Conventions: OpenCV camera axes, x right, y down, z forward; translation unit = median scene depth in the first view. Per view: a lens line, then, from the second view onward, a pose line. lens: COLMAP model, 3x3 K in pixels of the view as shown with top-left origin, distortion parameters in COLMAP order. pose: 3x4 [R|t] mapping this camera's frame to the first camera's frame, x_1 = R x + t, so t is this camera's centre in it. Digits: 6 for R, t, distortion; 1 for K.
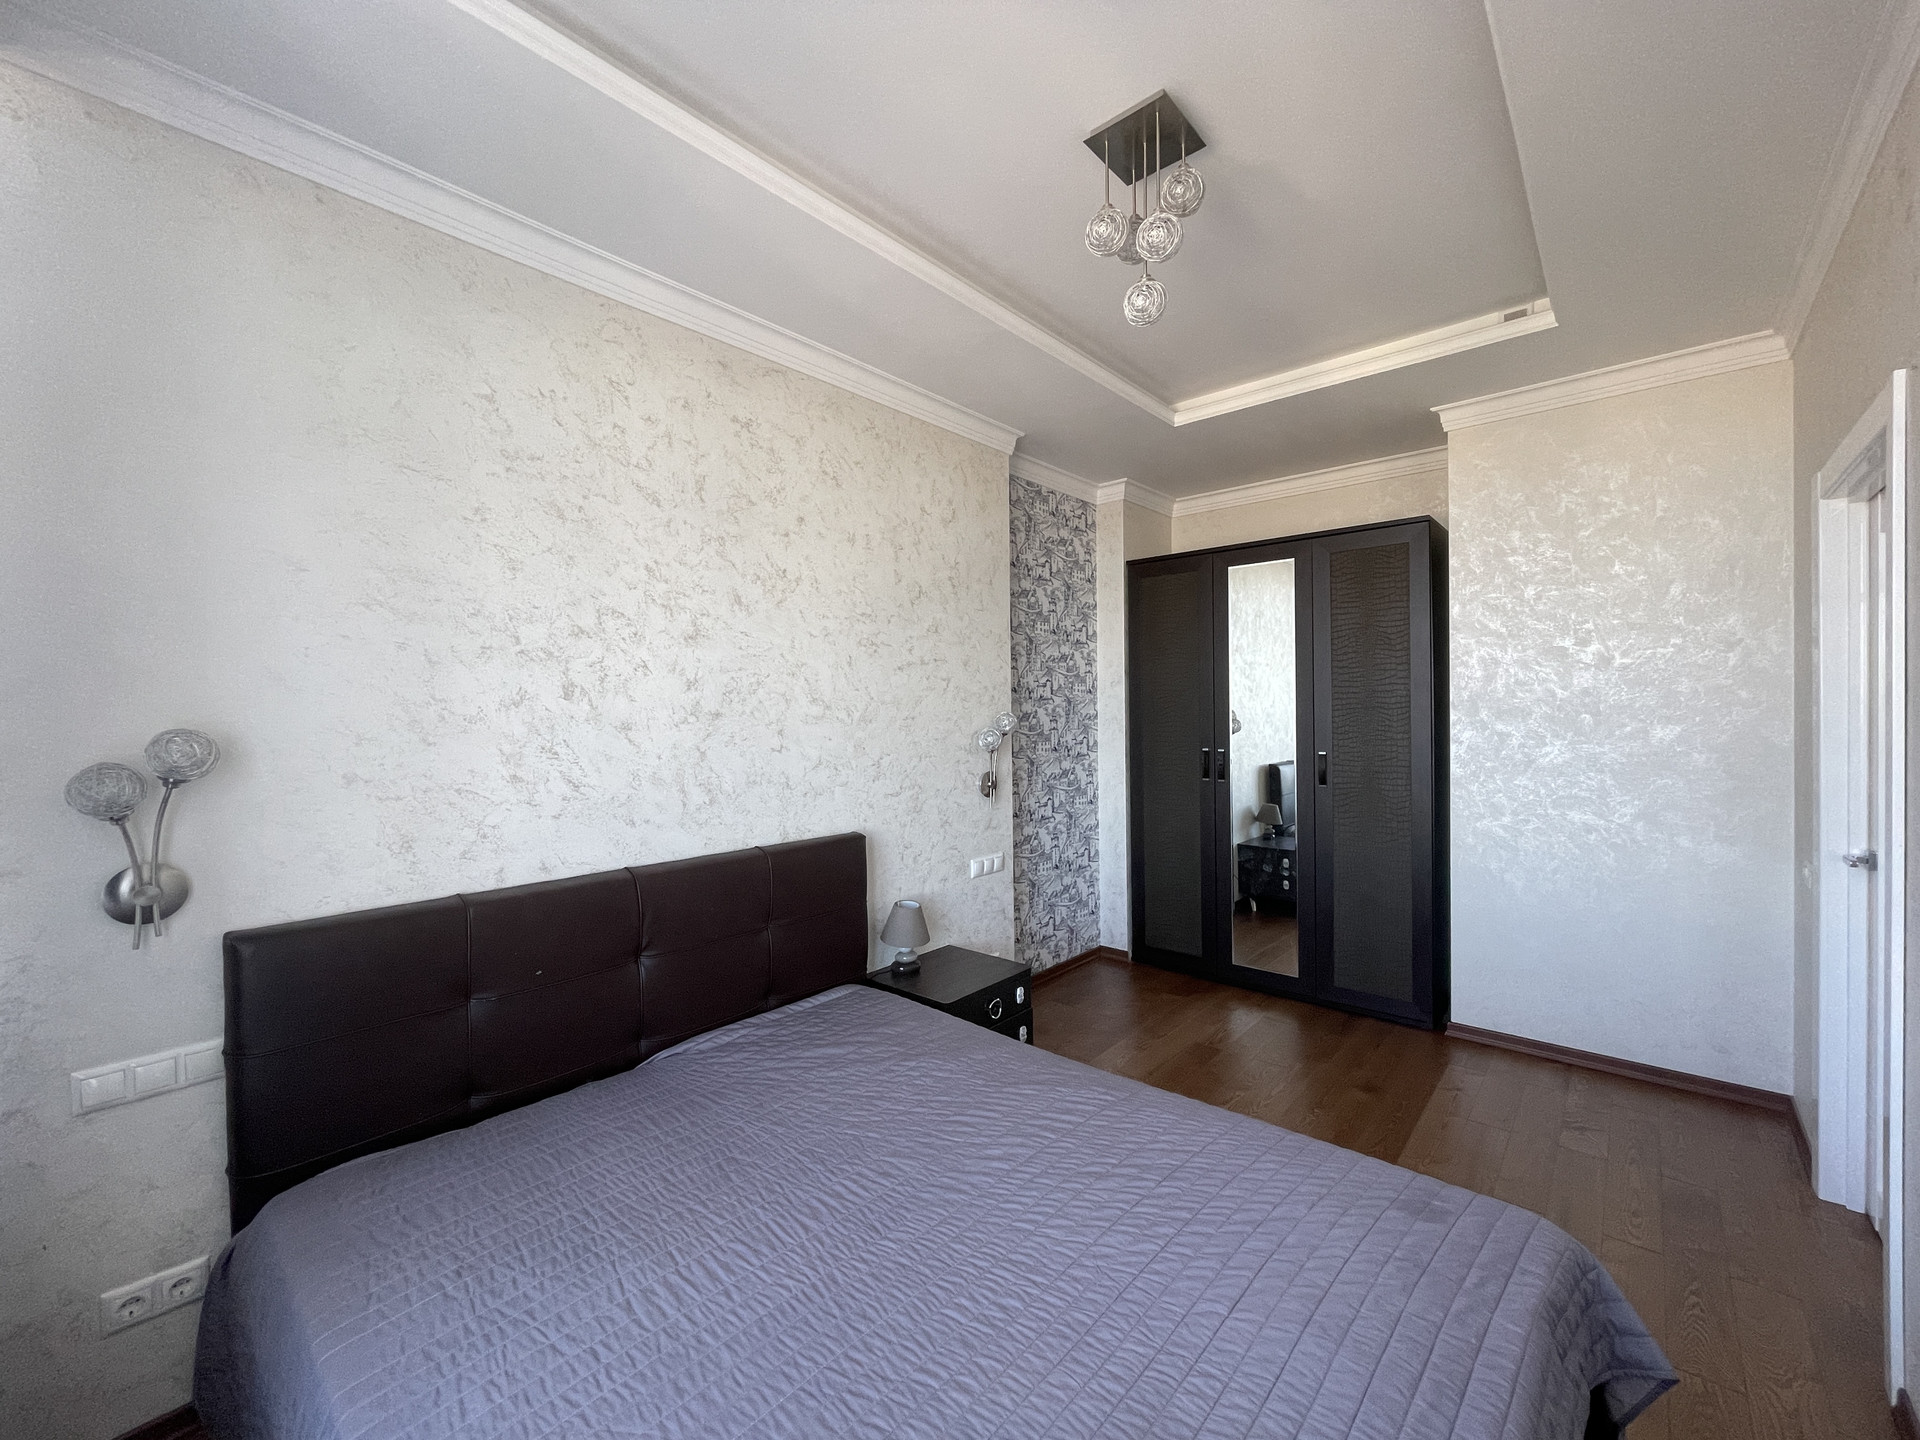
lens RADIAL K [[780.8, 0, 958.3], [0, 780.8, 714.9], [0, 0, 1]] dist [-0.000493, -0.000356]
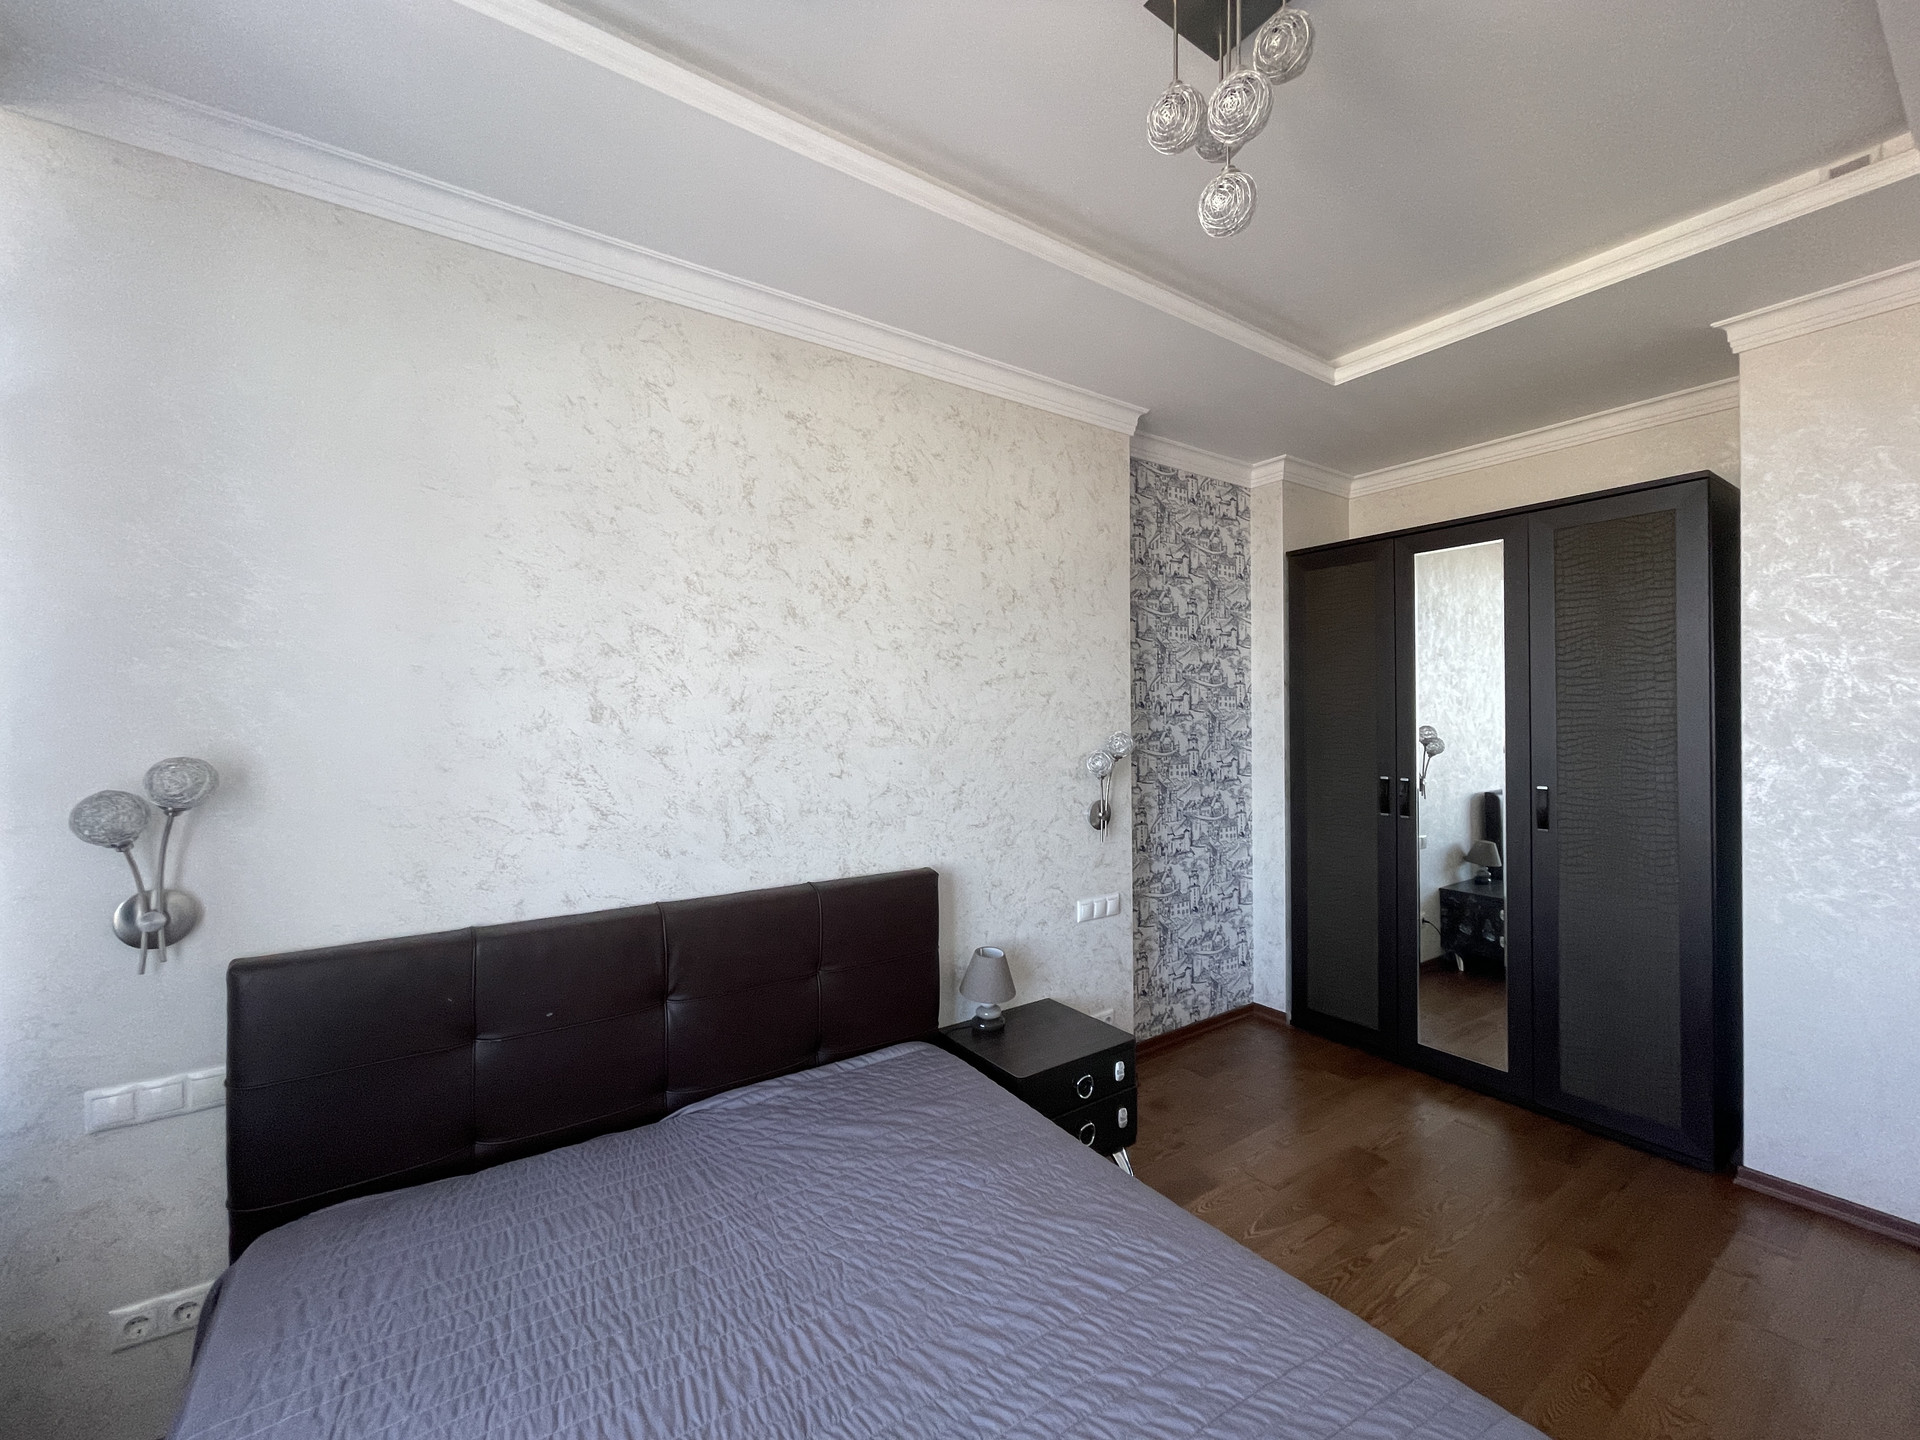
lens RADIAL K [[780.8, 0, 958.3], [0, 780.8, 714.9], [0, 0, 1]] dist [-0.000493, -0.000356]
pose [[0.970405, 0.004532, -0.241442, 0.110998], [-0.006226, 0.999961, -0.006257, -0.018646], [0.241405, 0.007575, 0.970395, 0.136793]]
